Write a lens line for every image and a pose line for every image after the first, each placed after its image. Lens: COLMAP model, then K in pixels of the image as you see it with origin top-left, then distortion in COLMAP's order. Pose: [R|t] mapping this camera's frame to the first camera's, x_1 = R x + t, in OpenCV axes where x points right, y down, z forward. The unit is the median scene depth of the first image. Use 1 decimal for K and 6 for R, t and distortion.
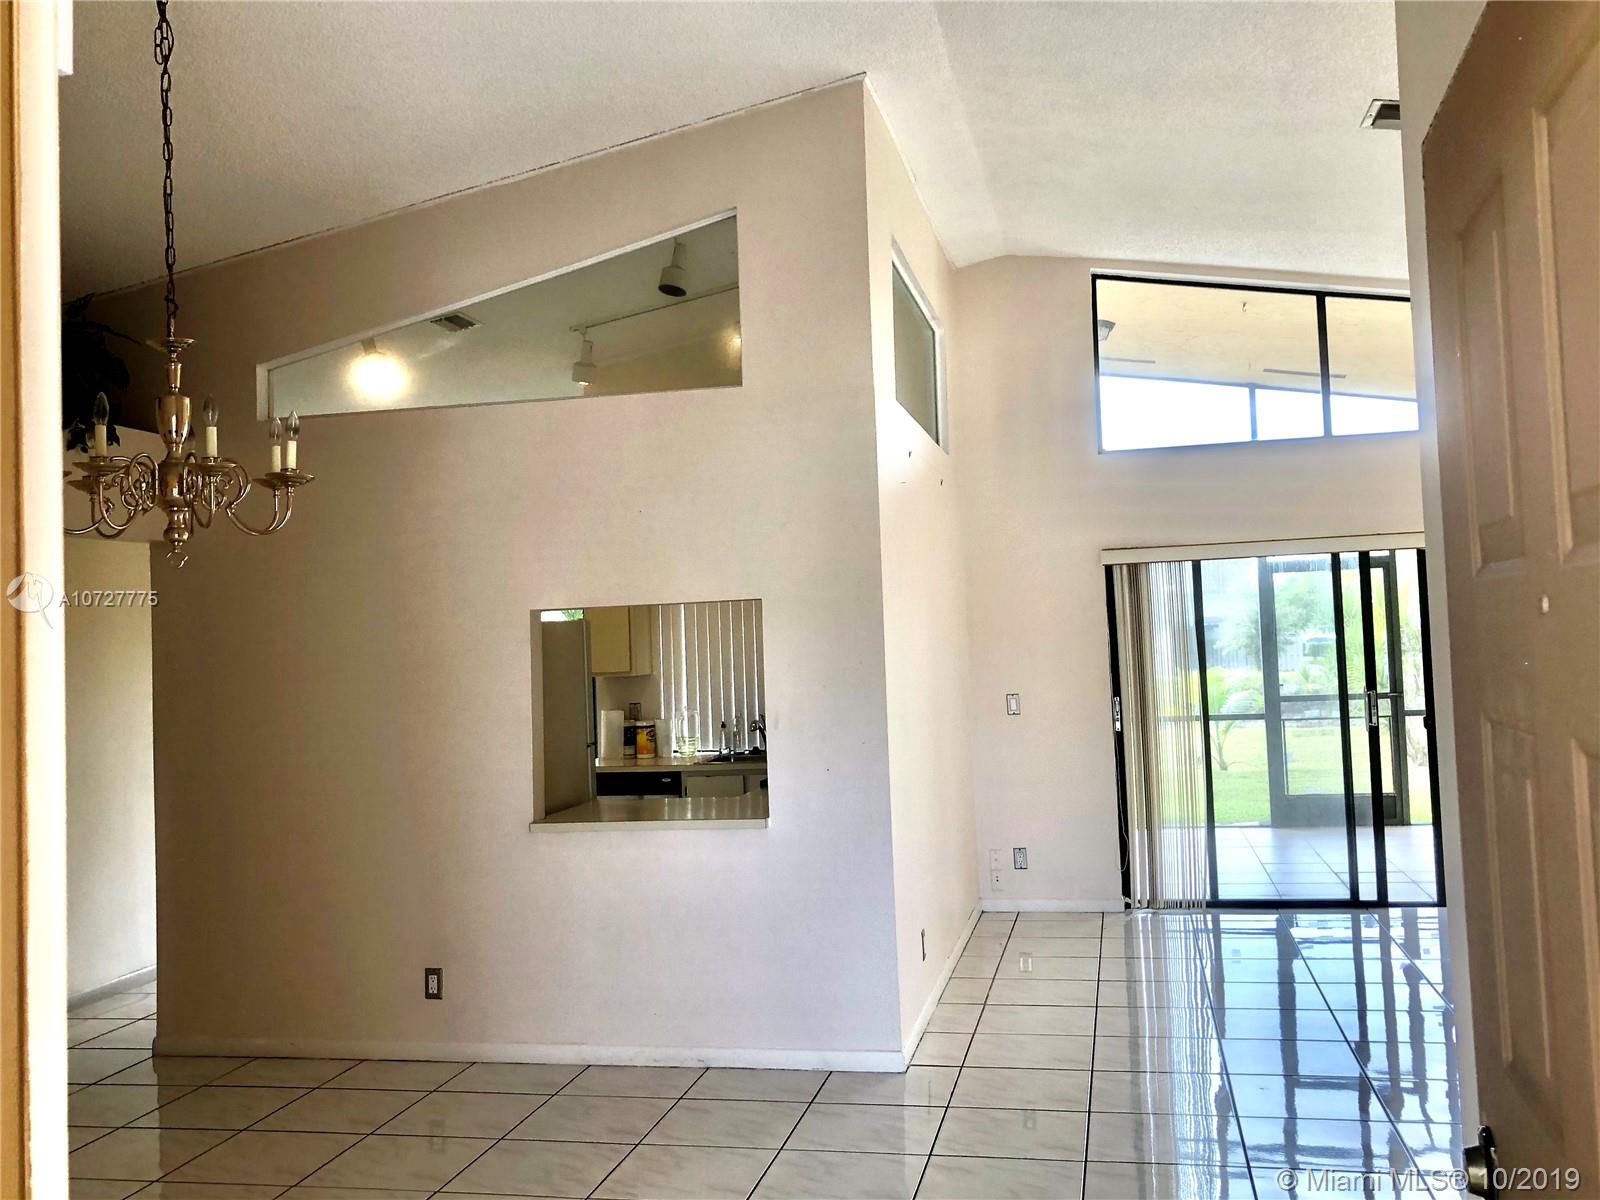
lens RADIAL K [[1486.0, 0, 800.0], [0, 1486.0, 600.0], [0, 0, 1]] dist [-0.000333, 0.000148]
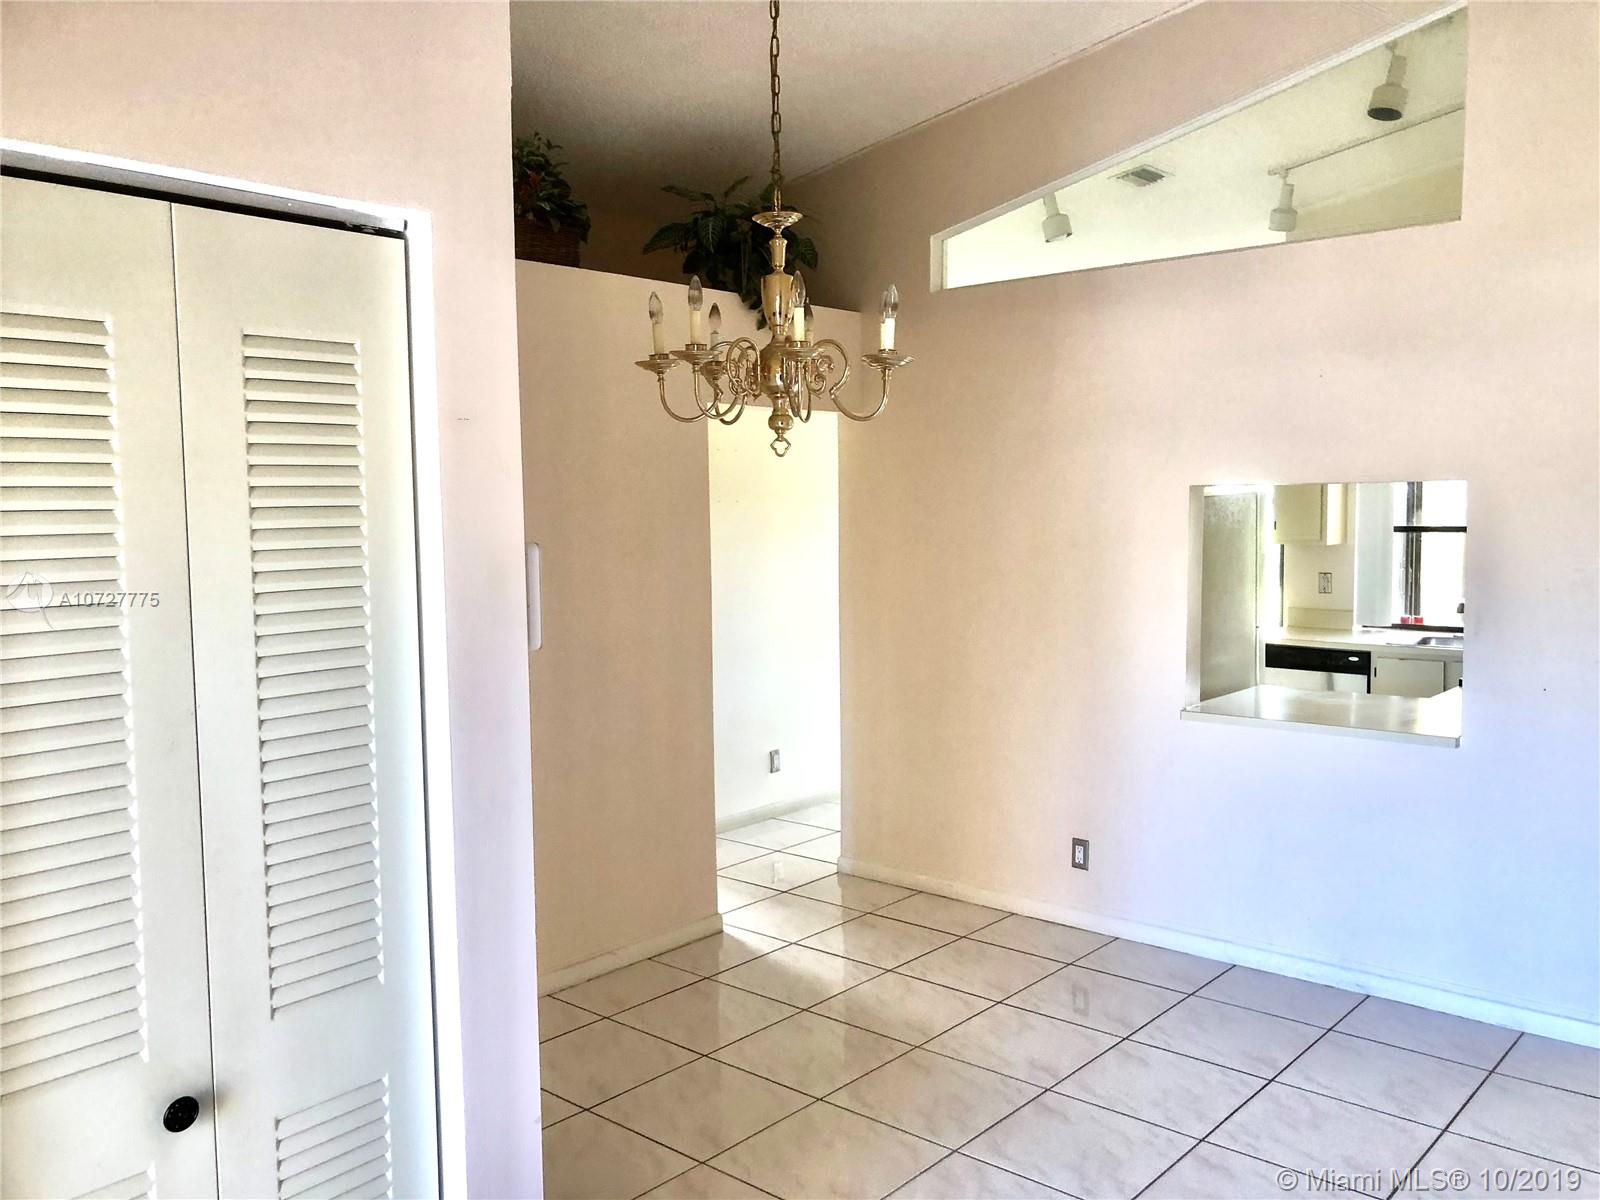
lens RADIAL K [[1302.8, 0, 800.0], [0, 1302.8, 600.0], [0, 0, 1]] dist [-0.001235, 0.006384]
pose [[0.869405, 0.069419, -0.489200, 0.008822], [-0.009014, 0.992145, 0.124769, -0.021978], [0.494018, -0.104065, 0.863201, 0.164601]]
